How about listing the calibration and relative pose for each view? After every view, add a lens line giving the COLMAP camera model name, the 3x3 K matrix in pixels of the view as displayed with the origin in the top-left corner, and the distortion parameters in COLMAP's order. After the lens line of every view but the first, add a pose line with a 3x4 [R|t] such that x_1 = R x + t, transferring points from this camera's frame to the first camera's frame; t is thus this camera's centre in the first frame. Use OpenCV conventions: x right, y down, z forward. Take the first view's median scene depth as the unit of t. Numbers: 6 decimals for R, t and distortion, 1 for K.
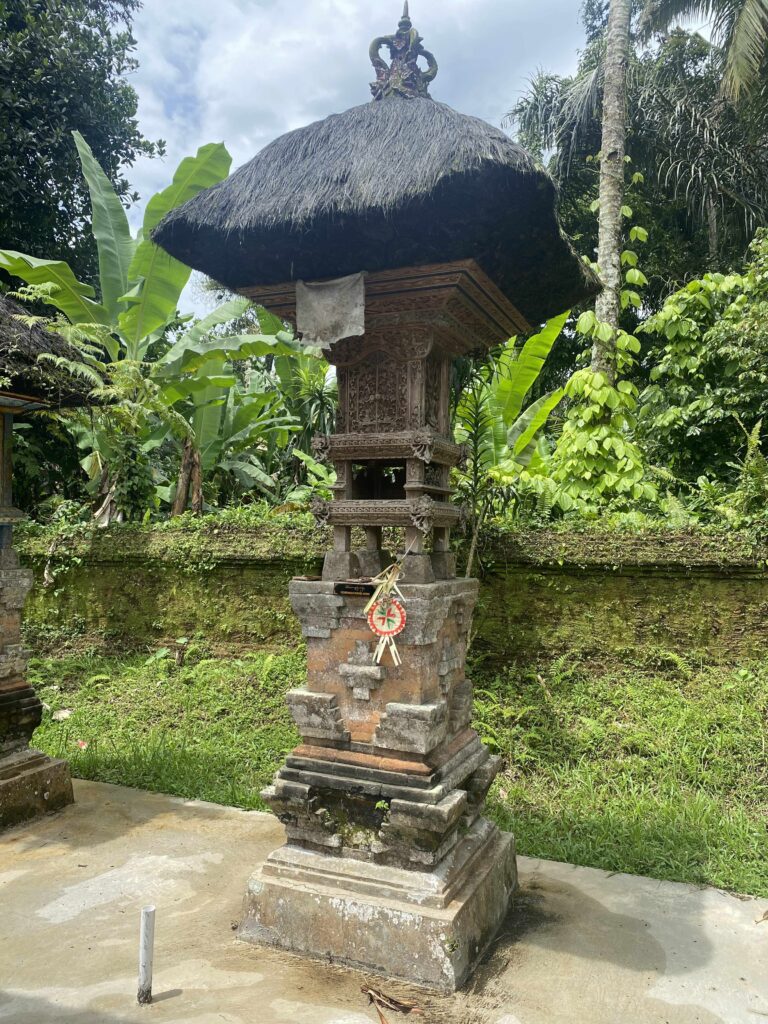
lens RADIAL K [[772.1, 0, 389.3], [0, 772.1, 513.7], [0, 0, 1]] dist [0.007758, -0.017346]
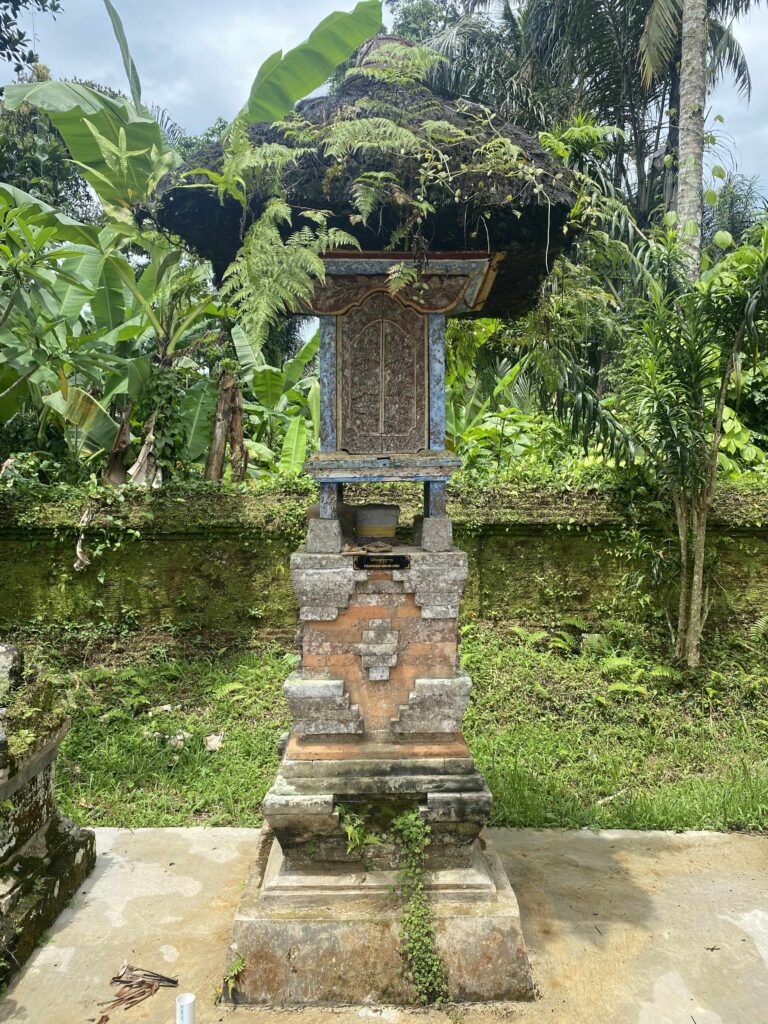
lens RADIAL K [[772.1, 0, 381.2], [0, 772.1, 508.2], [0, 0, 1]] dist [0.007758, -0.017346]
pose [[0.926081, -0.006642, 0.377267, -0.465242], [-0.004925, 0.999547, 0.029688, 0.013665], [-0.377294, -0.029352, 0.925628, 0.228438]]
